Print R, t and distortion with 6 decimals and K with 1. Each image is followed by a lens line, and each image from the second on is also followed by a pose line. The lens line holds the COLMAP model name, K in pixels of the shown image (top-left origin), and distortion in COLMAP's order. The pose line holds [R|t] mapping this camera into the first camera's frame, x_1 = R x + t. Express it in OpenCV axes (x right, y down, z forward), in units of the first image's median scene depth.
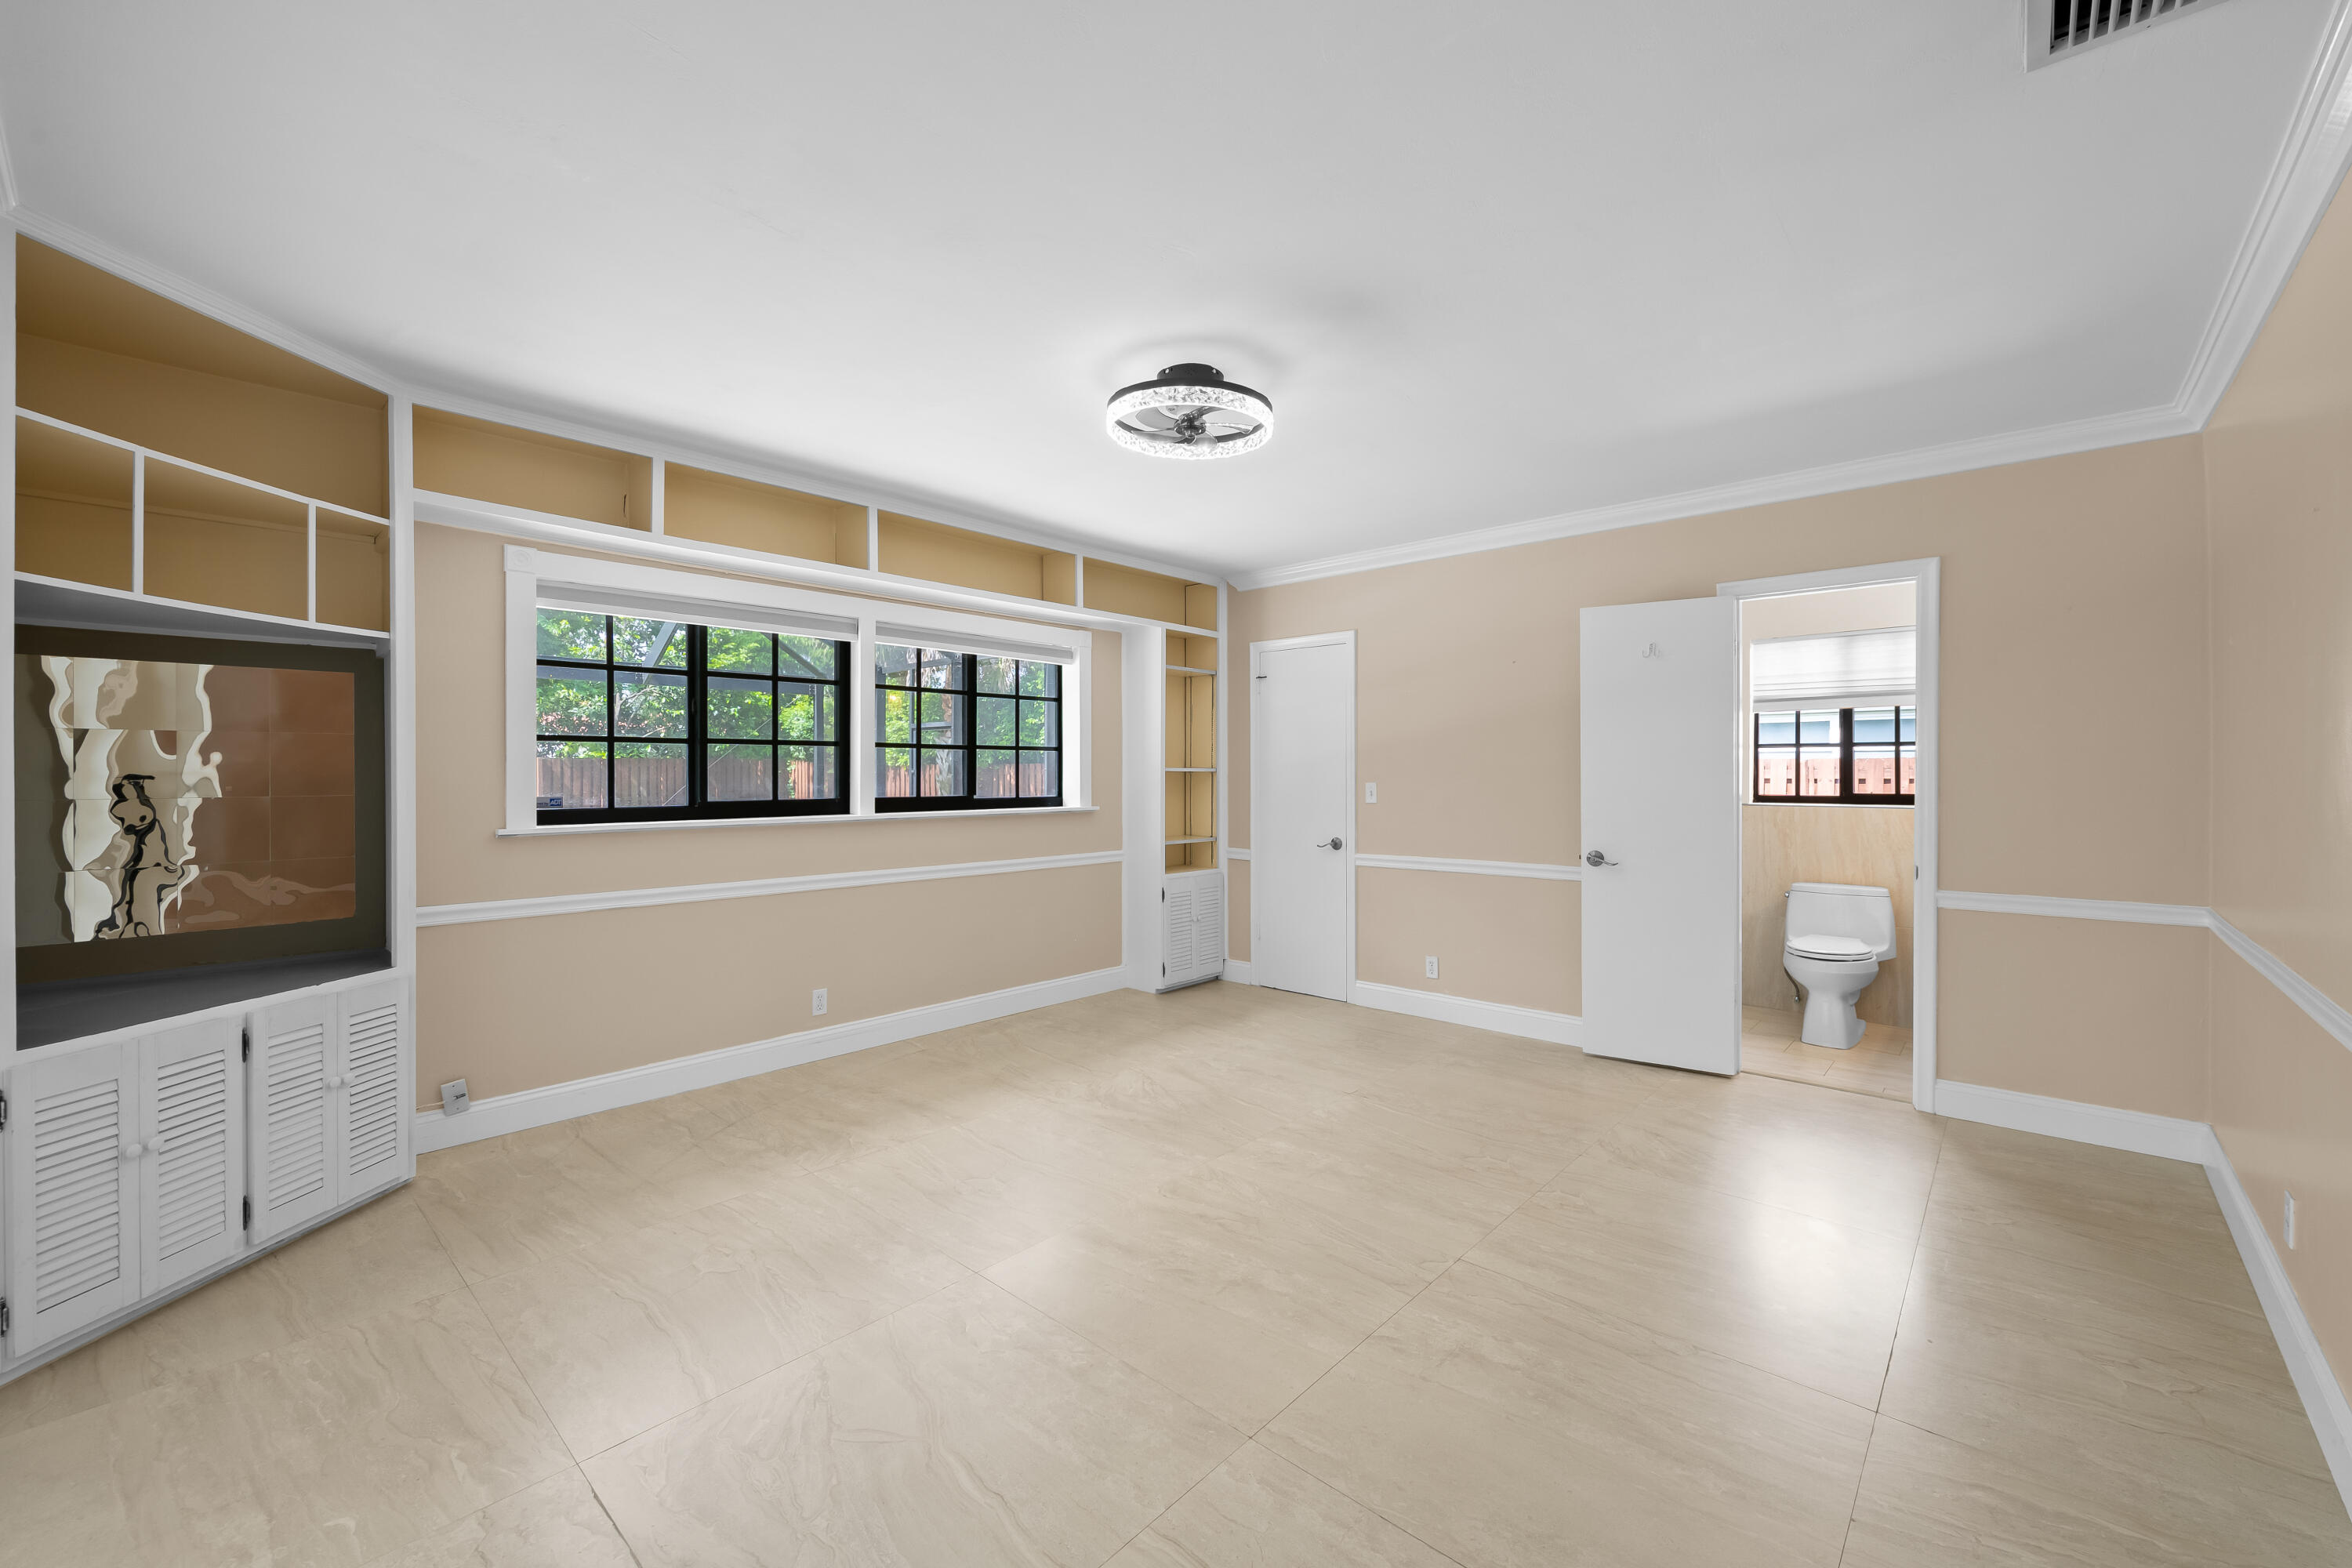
lens RADIAL K [[932.1, 0, 1173.5], [0, 932.1, 771.6], [0, 0, 1]] dist [-0.000334, -0.002196]
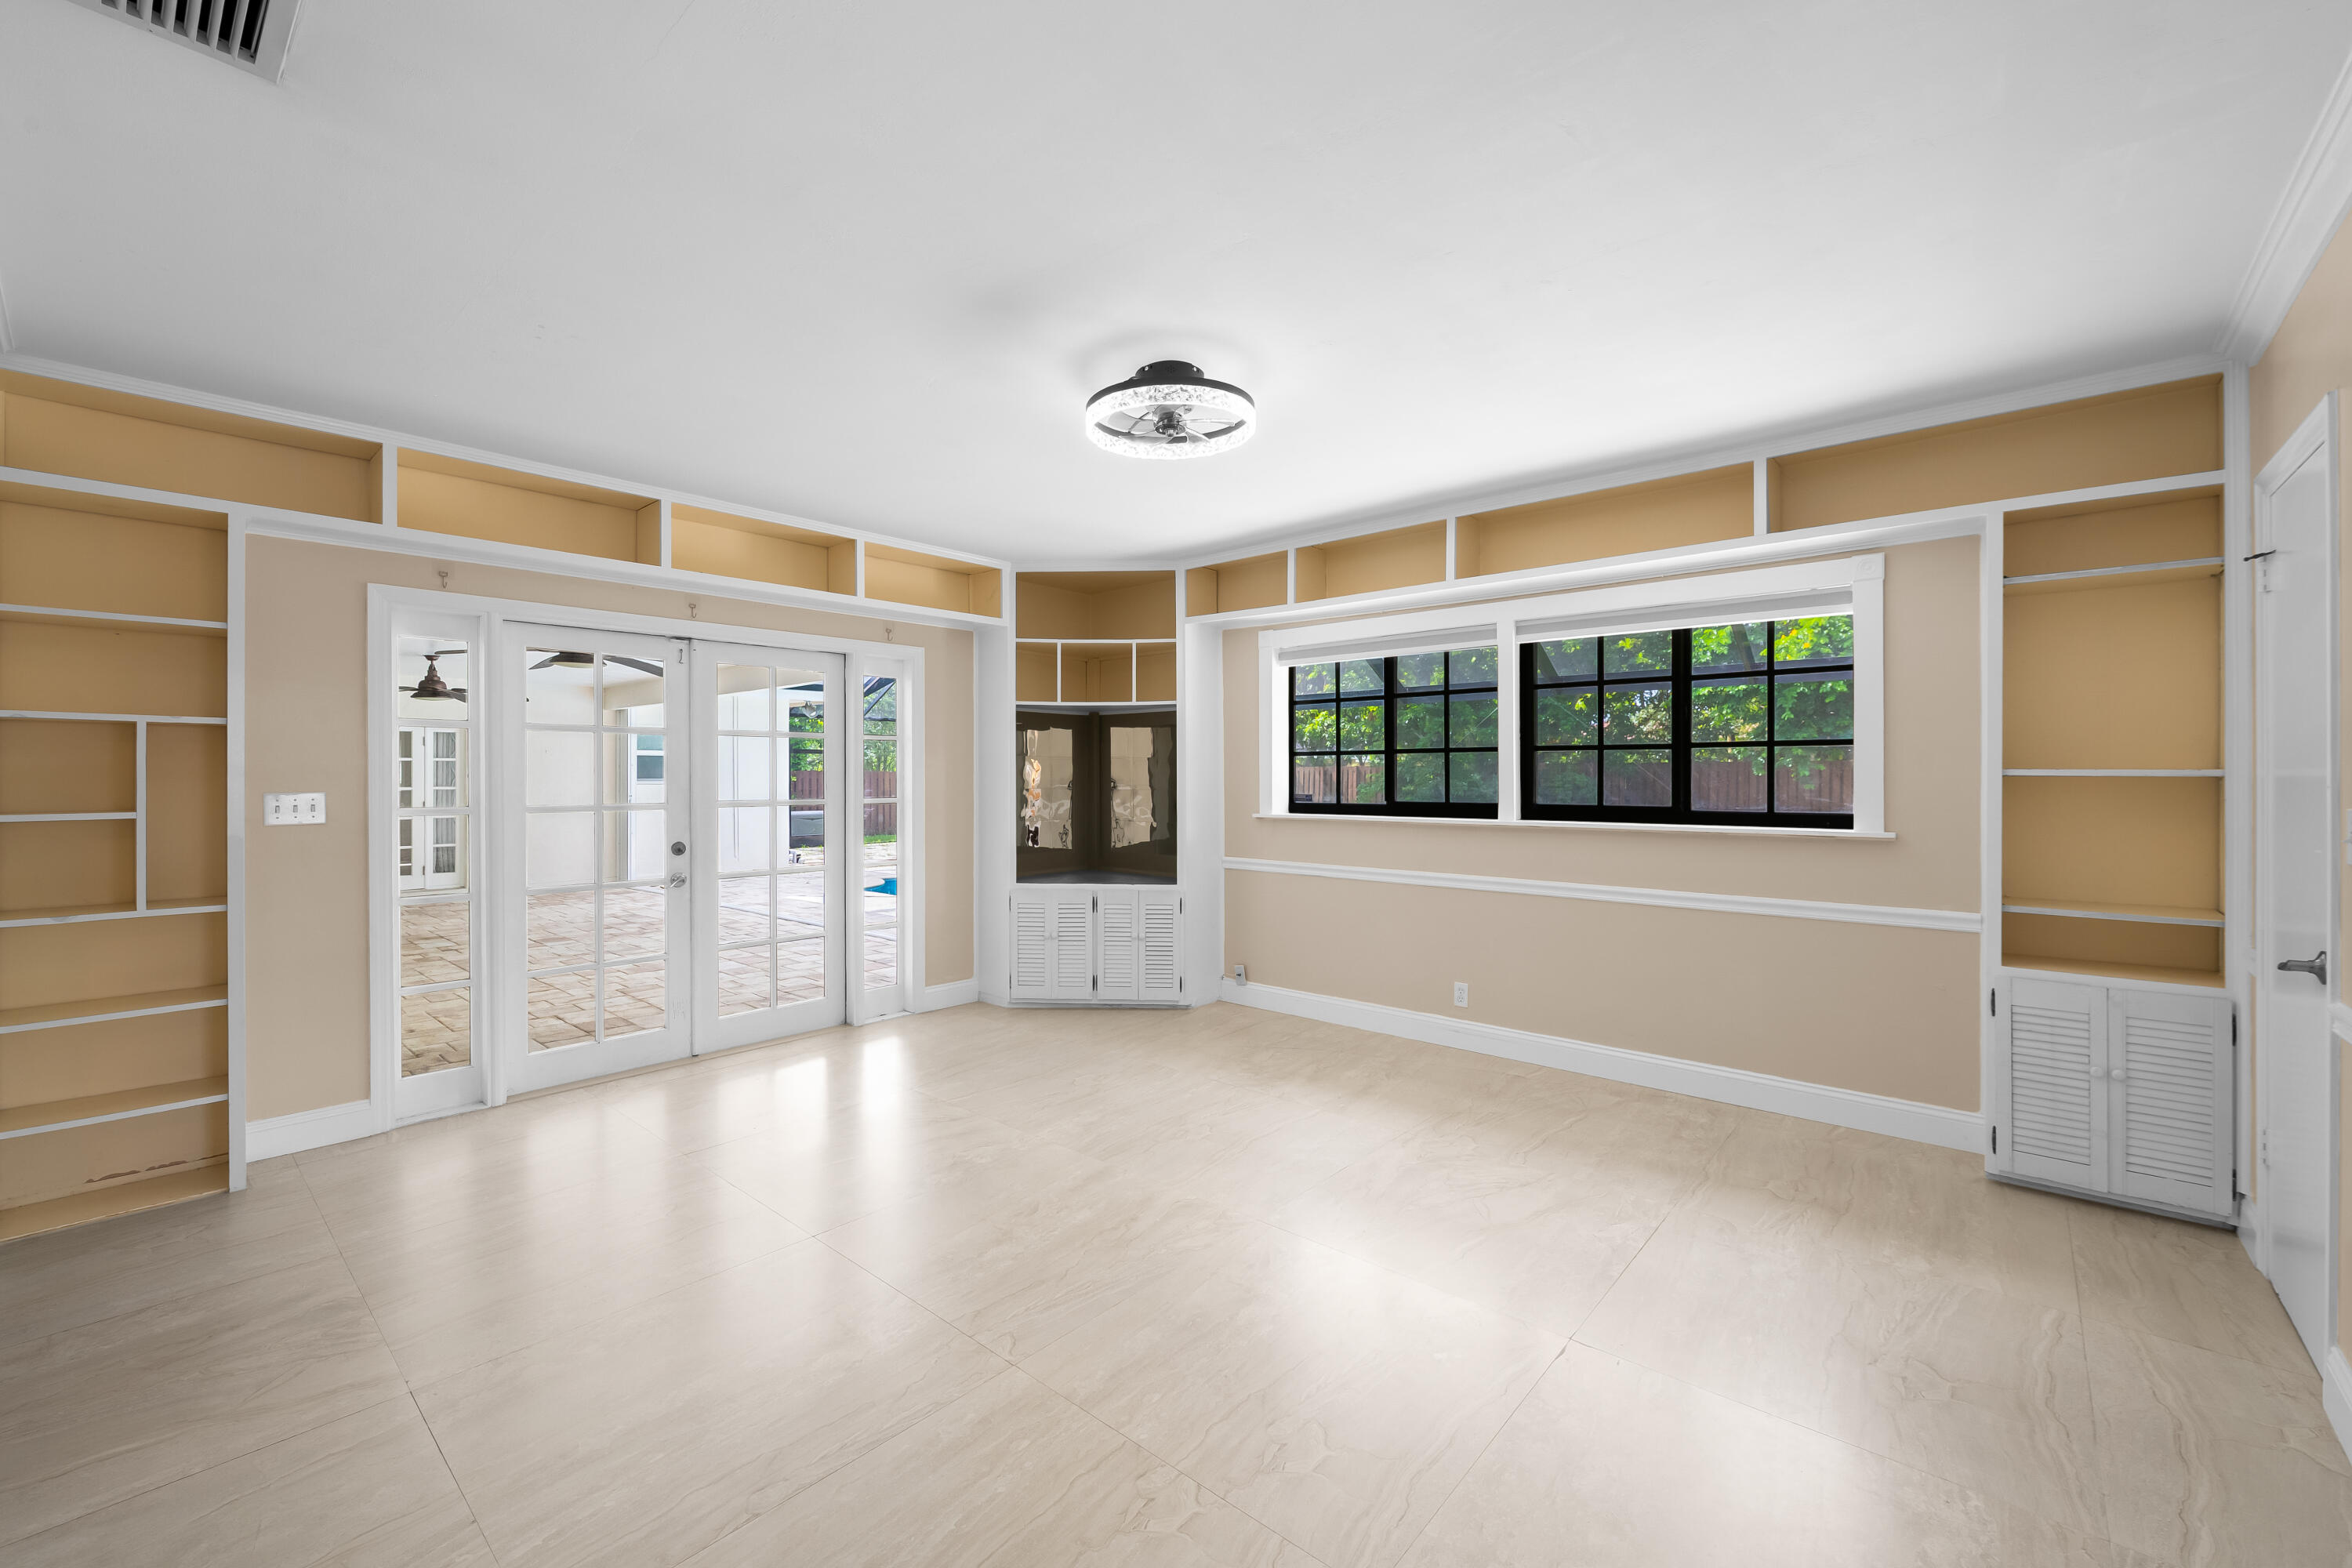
lens RADIAL K [[932.1, 0, 1193.0], [0, 932.1, 774.6], [0, 0, 1]] dist [-0.000334, -0.002196]
pose [[0.036528, -0.002233, -0.999330, 0.710402], [0.000631, 0.999997, -0.002211, -0.000154], [0.999332, -0.000550, 0.036529, 0.702523]]
